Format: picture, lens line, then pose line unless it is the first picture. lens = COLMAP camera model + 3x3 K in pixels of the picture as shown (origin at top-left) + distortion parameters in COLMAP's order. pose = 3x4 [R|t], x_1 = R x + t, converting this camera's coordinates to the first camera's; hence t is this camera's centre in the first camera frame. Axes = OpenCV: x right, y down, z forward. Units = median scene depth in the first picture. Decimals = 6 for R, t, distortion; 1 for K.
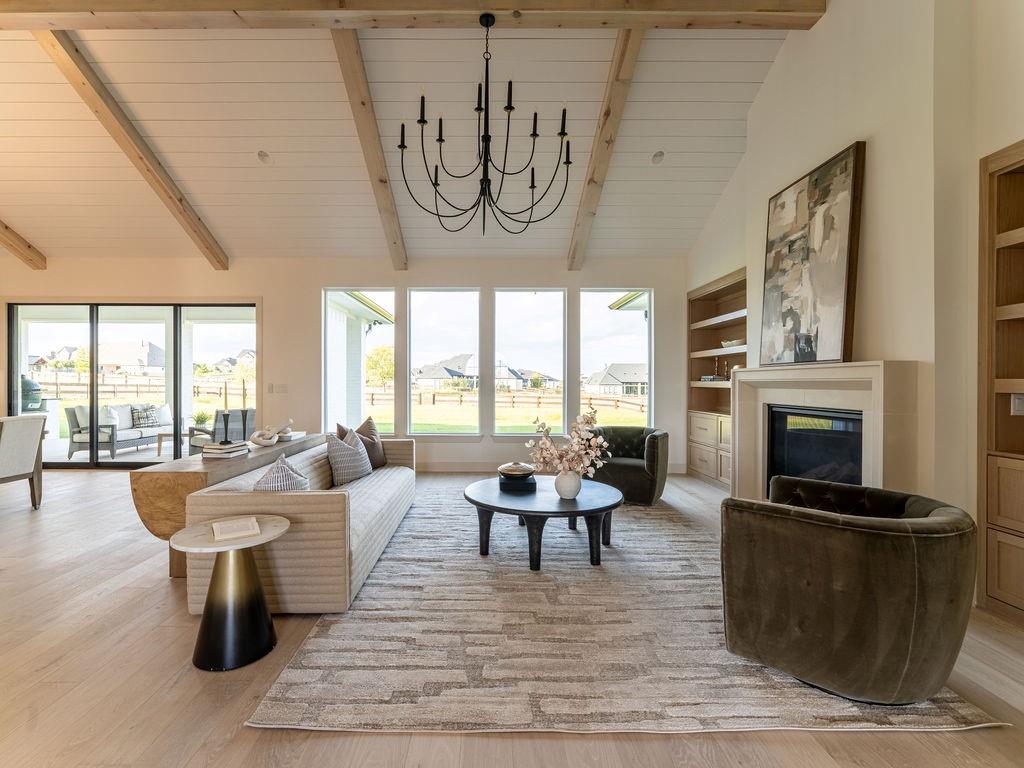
lens RADIAL K [[465.7, 0, 512.0], [0, 465.7, 384.0], [0, 0, 1]] dist [0.000032, -0.000058]
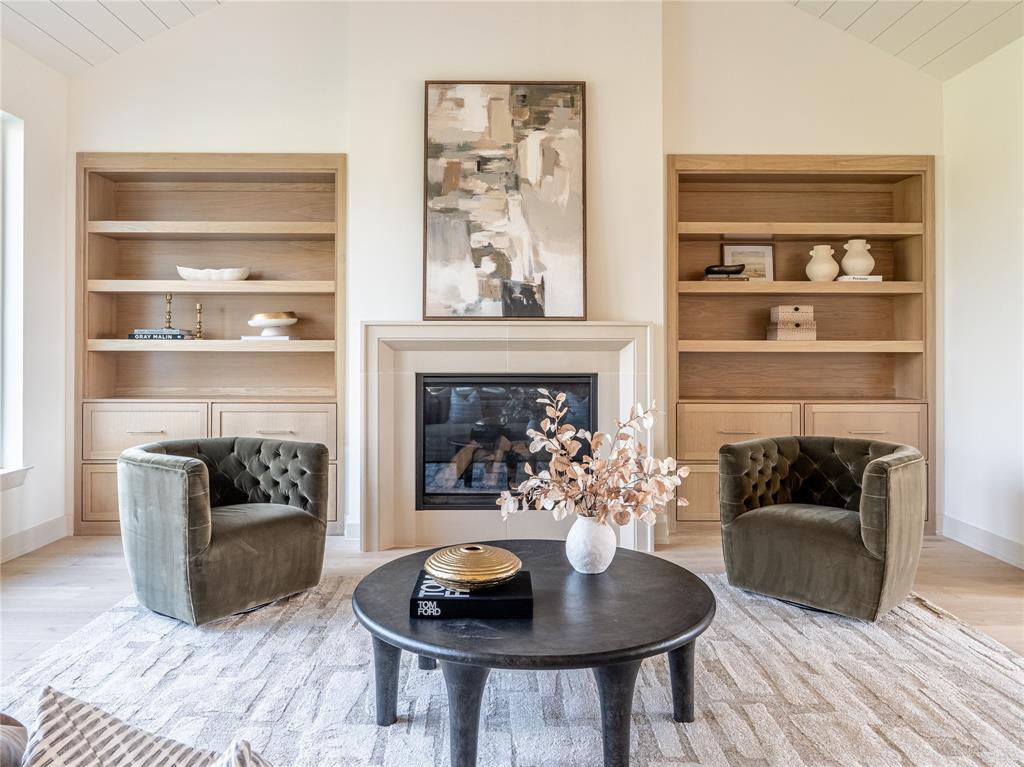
lens RADIAL K [[763.1, 0, 510.0], [0, 763.1, 340.3], [0, 0, 1]] dist [-0.003099, -0.002012]
pose [[0.040788, 0.006352, 0.999148, -0.672651], [0.002528, 0.999976, -0.006461, 0.001286], [-0.999165, 0.002790, 0.040771, 0.945204]]
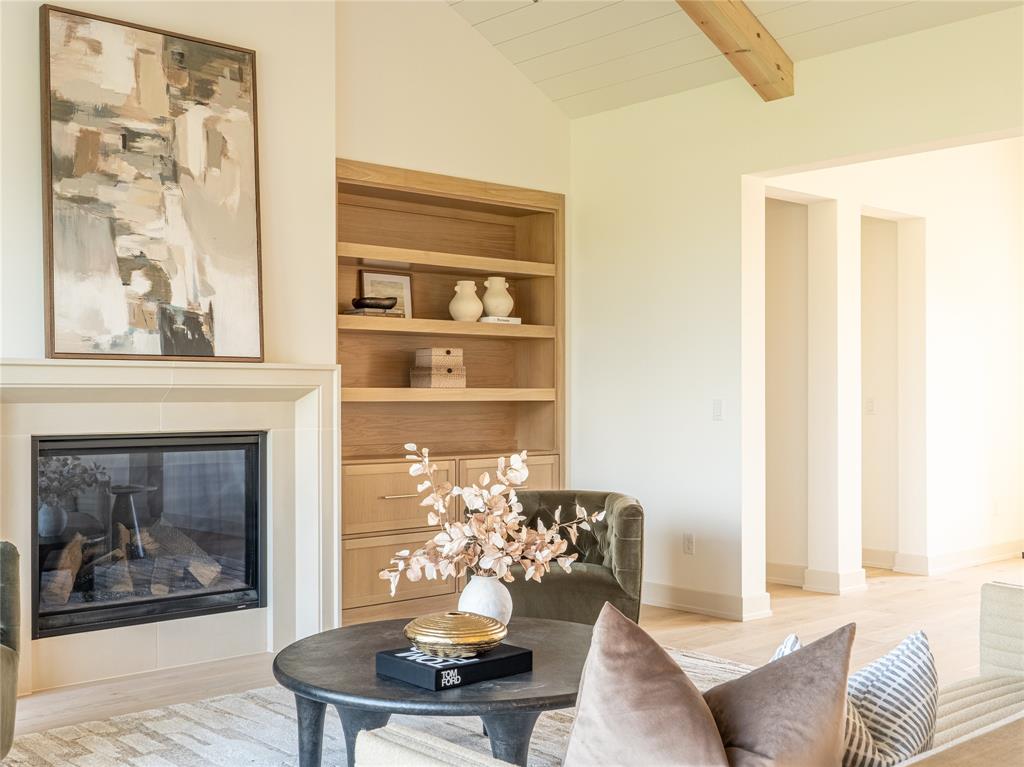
lens RADIAL K [[1166.1, 0, 512.0], [0, 1166.1, 383.5], [0, 0, 1]] dist [-0.008524, -0.008168]
pose [[-0.638218, 0.004690, 0.769841, -0.758702], [0.002107, 0.999988, -0.004346, -0.004912], [-0.769853, -0.001152, -0.638221, 1.589296]]
